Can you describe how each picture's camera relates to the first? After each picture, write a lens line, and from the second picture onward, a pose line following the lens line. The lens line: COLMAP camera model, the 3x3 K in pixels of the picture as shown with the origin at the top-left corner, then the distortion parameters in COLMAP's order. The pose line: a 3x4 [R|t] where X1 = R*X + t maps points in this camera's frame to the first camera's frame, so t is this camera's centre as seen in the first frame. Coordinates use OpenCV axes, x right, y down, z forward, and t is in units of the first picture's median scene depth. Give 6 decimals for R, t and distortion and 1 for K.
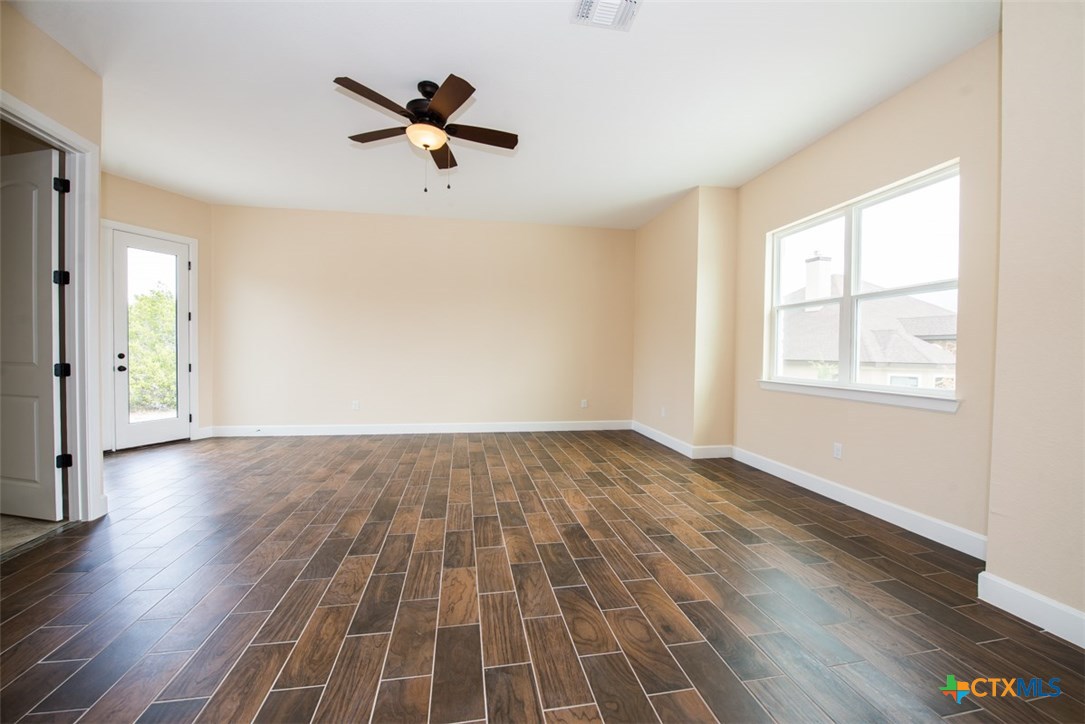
lens RADIAL K [[432.1, 0, 544.7], [0, 432.1, 360.5], [0, 0, 1]] dist [-0.015344, -0.001945]
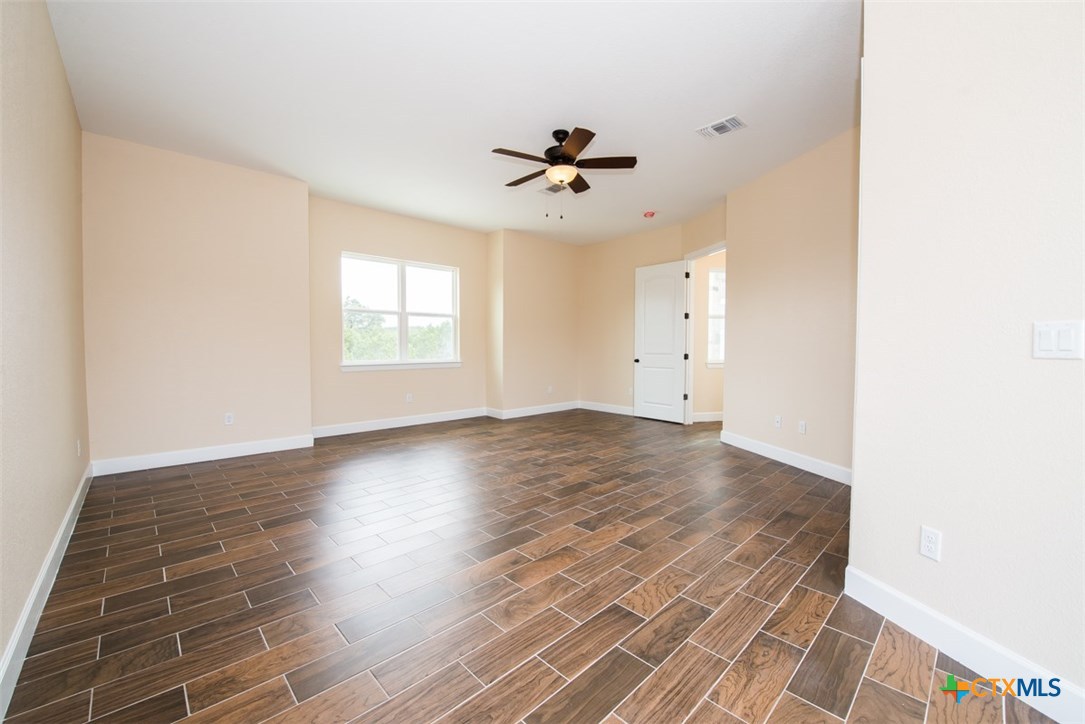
lens RADIAL K [[432.1, 0, 544.7], [0, 432.1, 360.5], [0, 0, 1]] dist [-0.015344, -0.001945]
pose [[-0.551826, -0.042848, 0.832858, -1.320633], [0.009813, 0.998276, 0.057860, -0.054308], [-0.833902, 0.040102, -0.550454, 1.763546]]
